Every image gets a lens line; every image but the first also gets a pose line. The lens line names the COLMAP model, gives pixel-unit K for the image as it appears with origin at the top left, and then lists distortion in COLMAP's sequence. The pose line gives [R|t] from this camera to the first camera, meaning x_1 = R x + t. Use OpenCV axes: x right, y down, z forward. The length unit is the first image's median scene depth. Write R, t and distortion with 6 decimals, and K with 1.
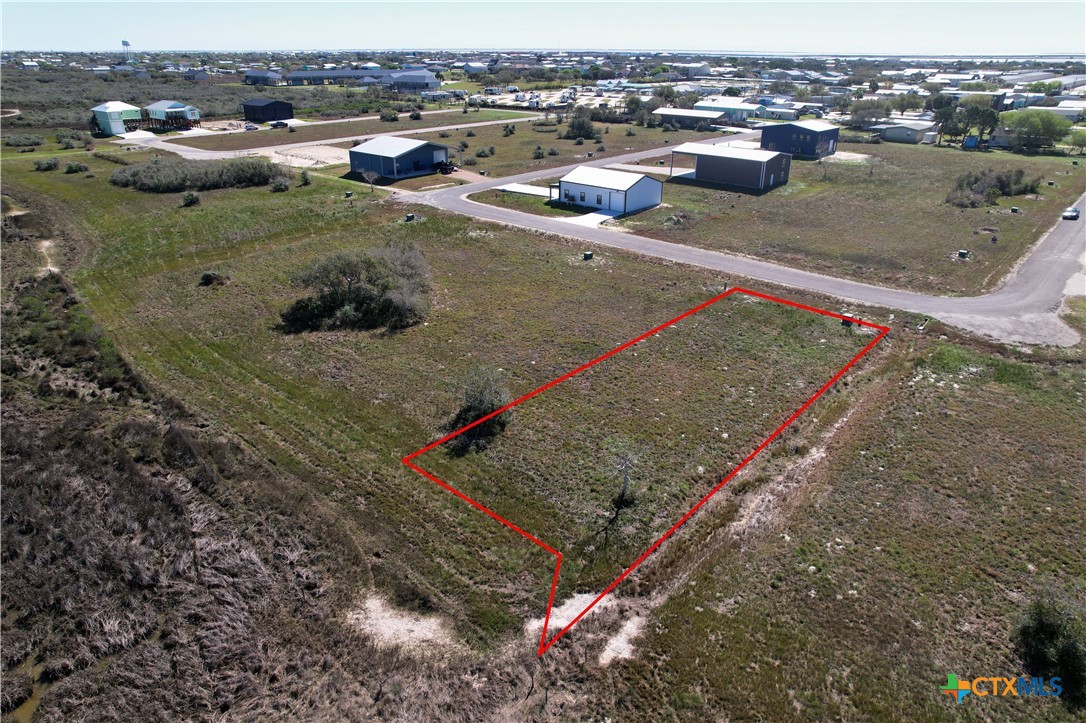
lens RADIAL K [[704.4, 0, 536.1], [0, 704.4, 362.7], [0, 0, 1]] dist [-0.076873, 0.063006]
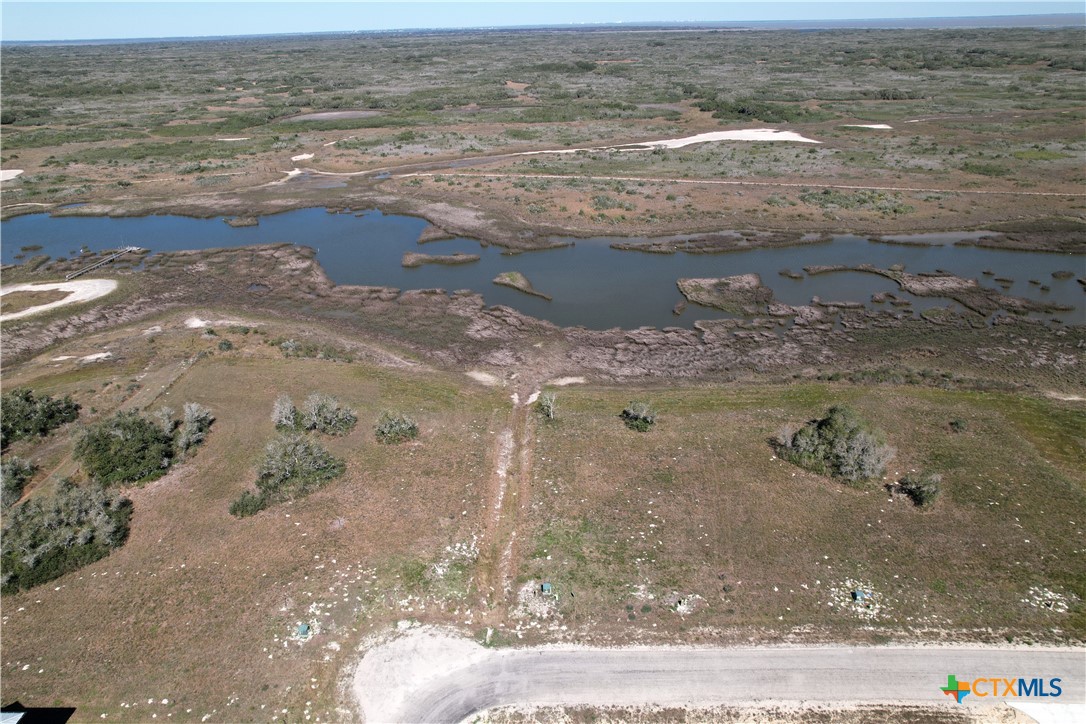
lens RADIAL K [[721.9, 0, 541.6], [0, 721.9, 360.7], [0, 0, 1]] dist [-0.079550, 0.068206]
pose [[-0.764371, 0.290533, -0.575611, 0.884942], [-0.245359, 0.694503, 0.676361, -0.952342], [0.596269, 0.658222, -0.459573, 1.131015]]
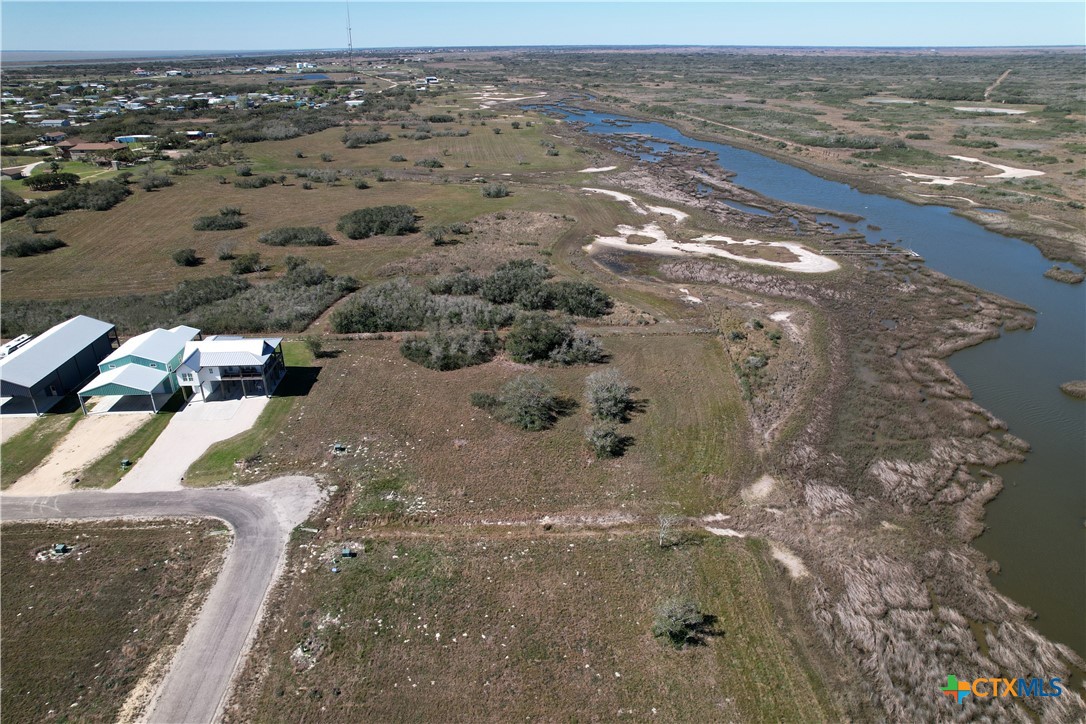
lens RADIAL K [[697.6, 0, 544.0], [0, 697.6, 372.9], [0, 0, 1]] dist [-0.078146, 0.064136]
pose [[-0.710238, -0.302907, 0.635460, -0.412563], [0.292551, 0.694045, 0.657811, -0.861594], [-0.640294, 0.653107, -0.404321, 0.938700]]
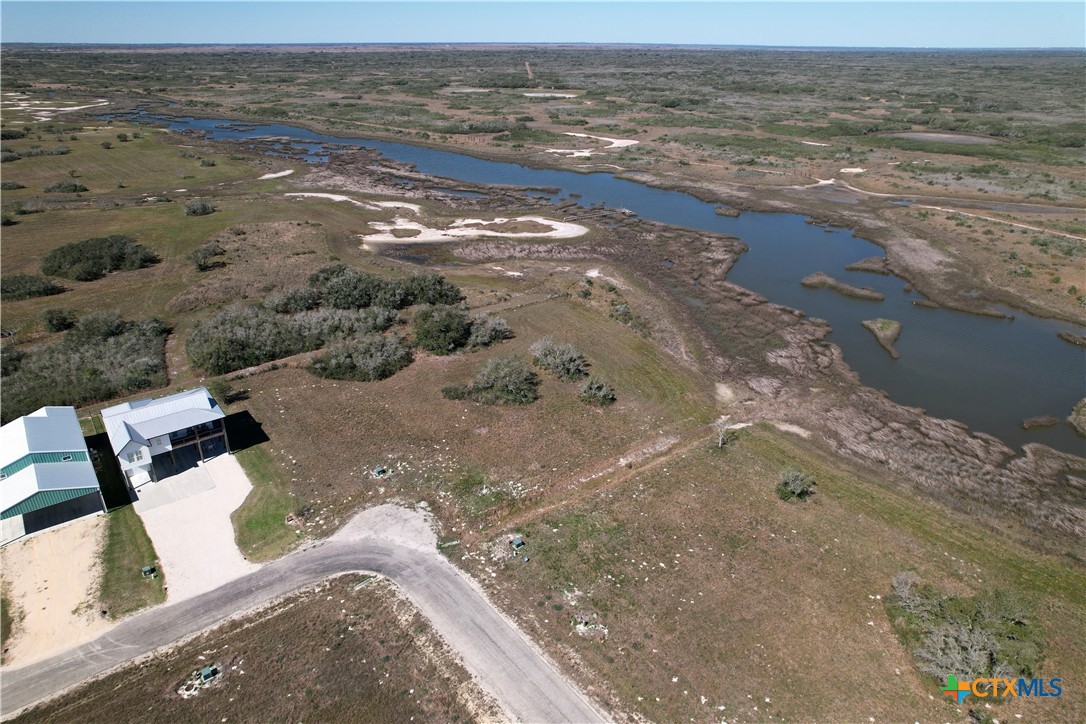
lens RADIAL K [[698.0, 0, 545.4], [0, 698.0, 364.8], [0, 0, 1]] dist [-0.075864, 0.065971]
pose [[-0.984871, -0.080461, 0.153475, 0.210188], [0.064354, 0.652502, 0.755049, -1.051318], [-0.160895, 0.753503, -0.637453, 1.356533]]
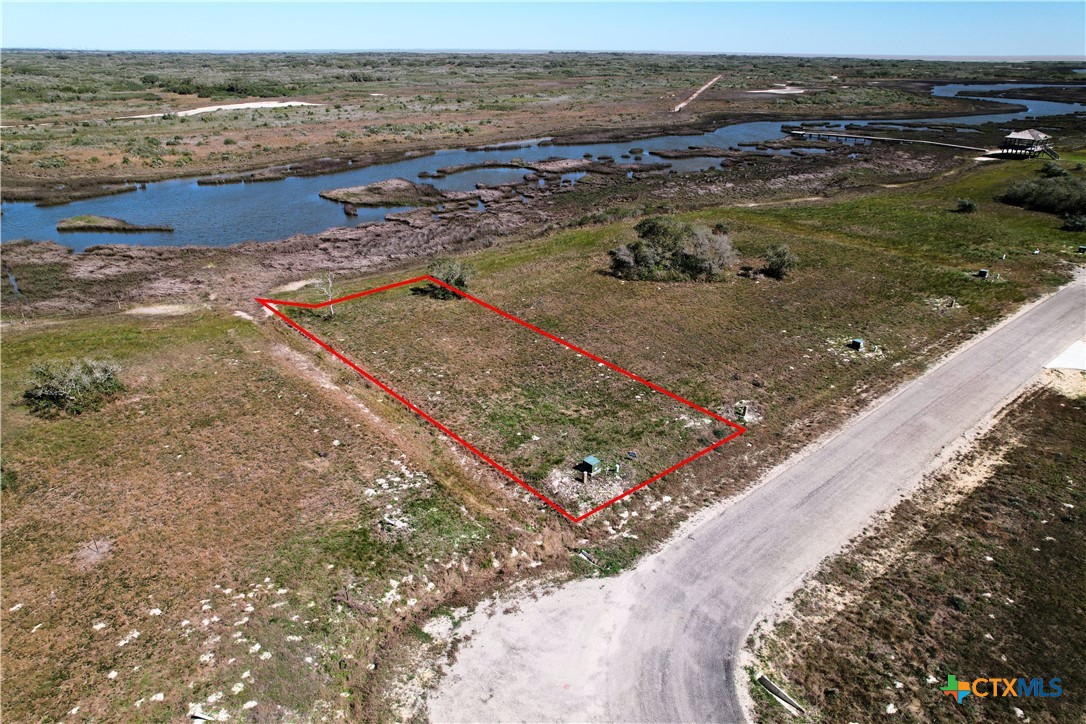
lens RADIAL K [[697.9, 0, 543.0], [0, 697.9, 362.0], [0, 0, 1]] dist [-0.075886, 0.063495]
pose [[-0.133742, 0.410262, -0.902108, 0.887050], [-0.414679, 0.803595, 0.426938, -0.355041], [0.900086, 0.431184, 0.062653, 0.775716]]
